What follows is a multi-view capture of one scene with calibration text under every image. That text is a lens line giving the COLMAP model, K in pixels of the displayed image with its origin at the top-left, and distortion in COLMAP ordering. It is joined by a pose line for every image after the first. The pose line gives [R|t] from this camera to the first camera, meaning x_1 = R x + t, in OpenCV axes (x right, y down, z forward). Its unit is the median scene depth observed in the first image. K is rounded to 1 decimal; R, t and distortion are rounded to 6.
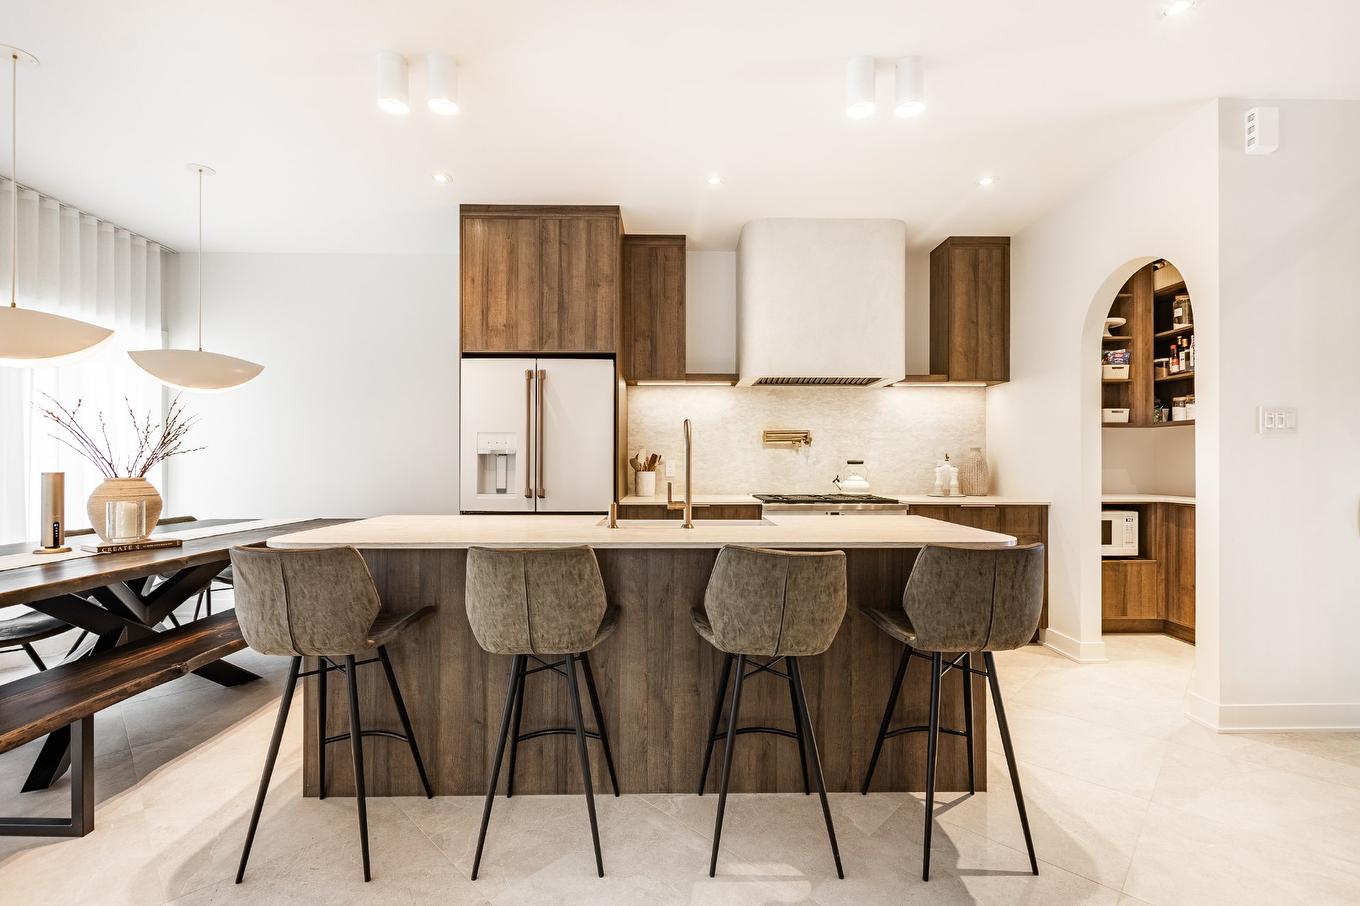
lens RADIAL K [[594.7, 0, 674.1], [0, 594.7, 456.7], [0, 0, 1]] dist [0.001328, 0.000126]
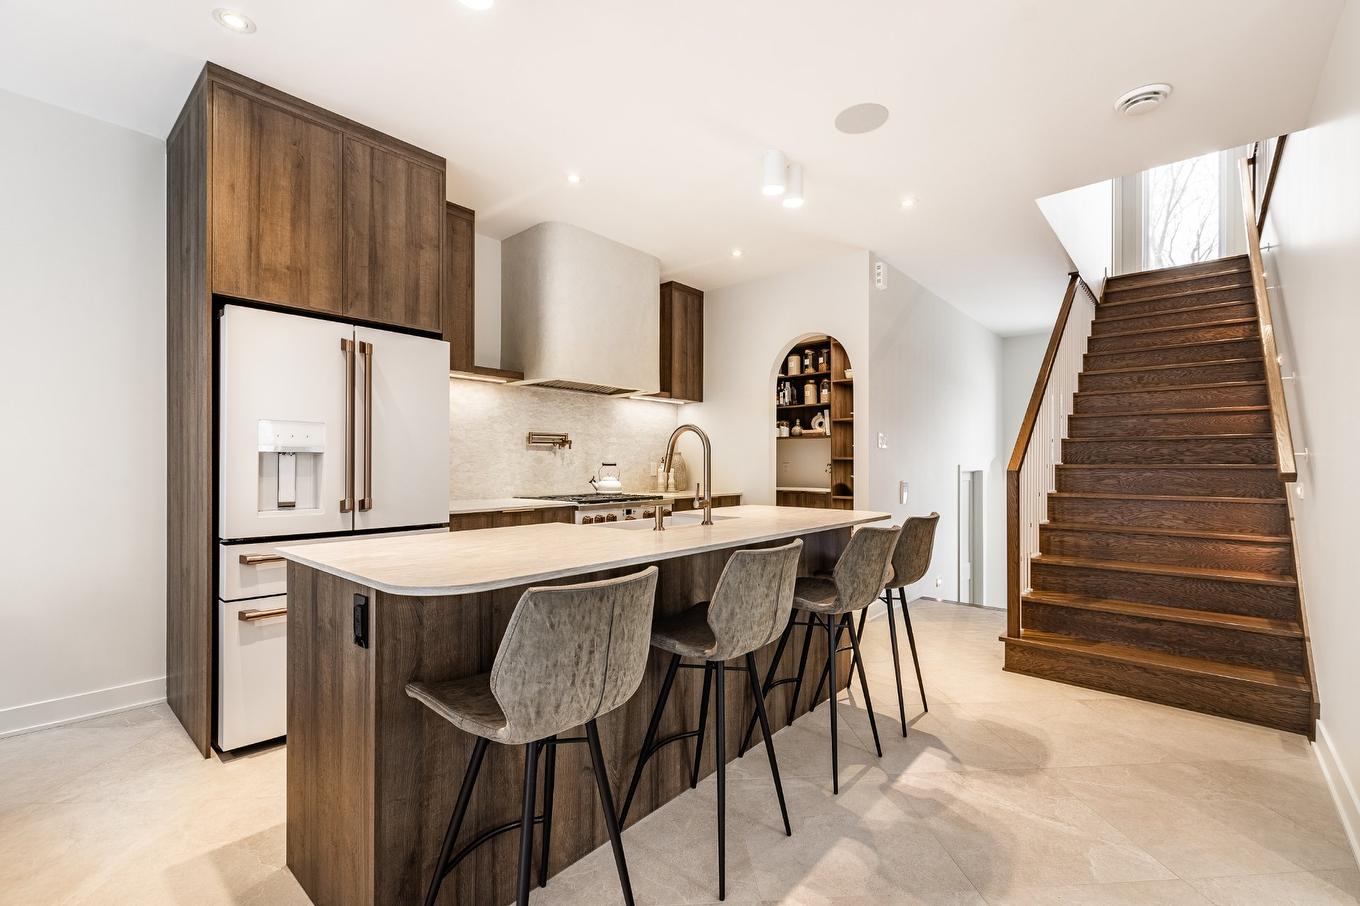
lens RADIAL K [[594.1, 0, 685.8], [0, 594.1, 459.9], [0, 0, 1]] dist [0.003402, 0.000053]
pose [[0.660773, 0.005443, 0.750566, -0.487308], [-0.007022, 0.999975, -0.001070, 0.001842], [-0.750553, -0.004563, 0.660794, 0.183894]]
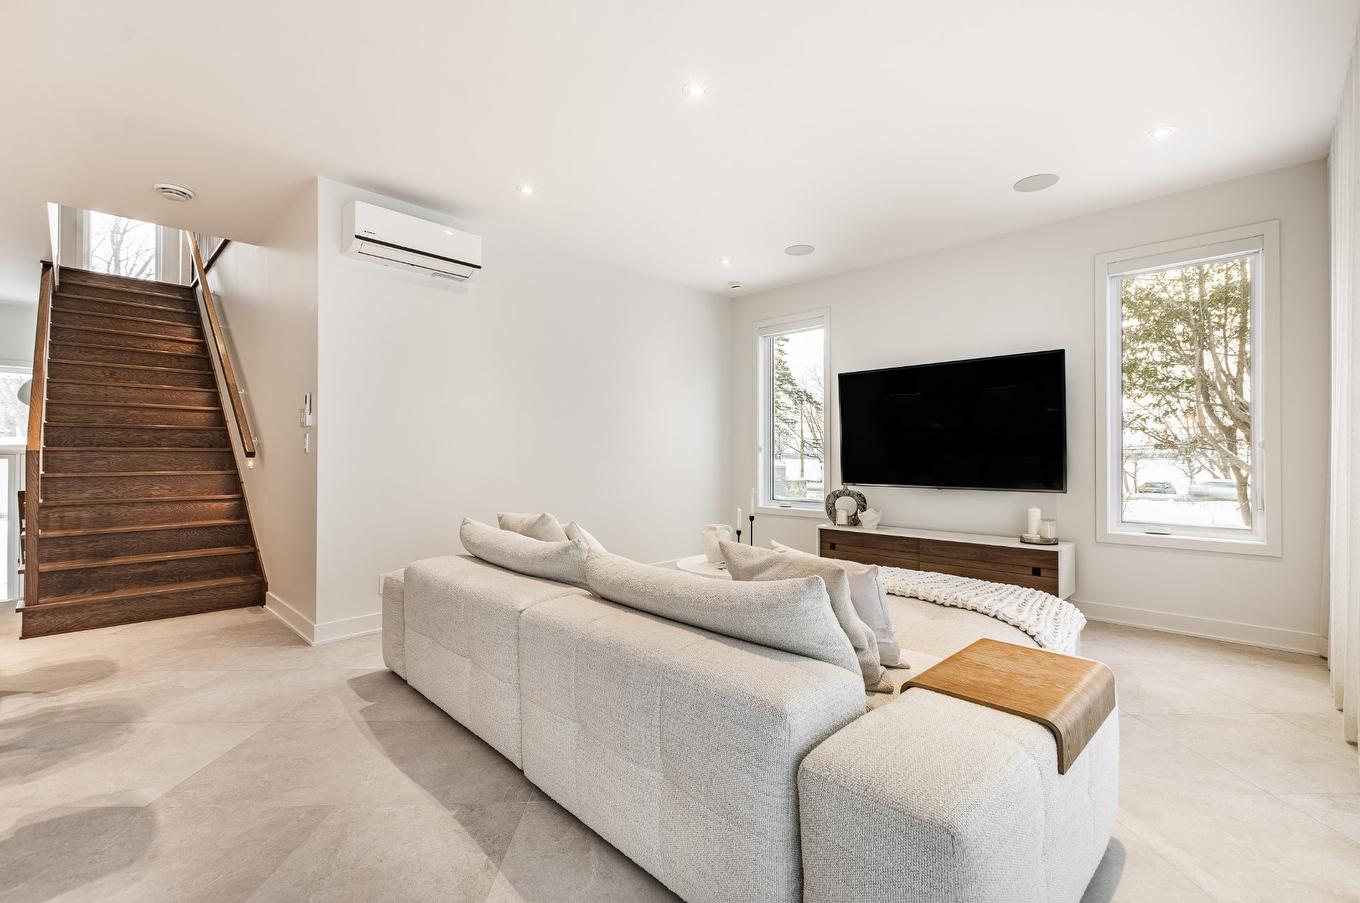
lens RADIAL K [[594.7, 0, 674.1], [0, 594.7, 455.2], [0, 0, 1]] dist [0.001328, 0.000126]
pose [[-0.701886, 0.000773, 0.712289, -0.906903], [-0.005300, 0.999966, -0.006308, 0.021832], [-0.712270, -0.008203, -0.701858, 0.343438]]
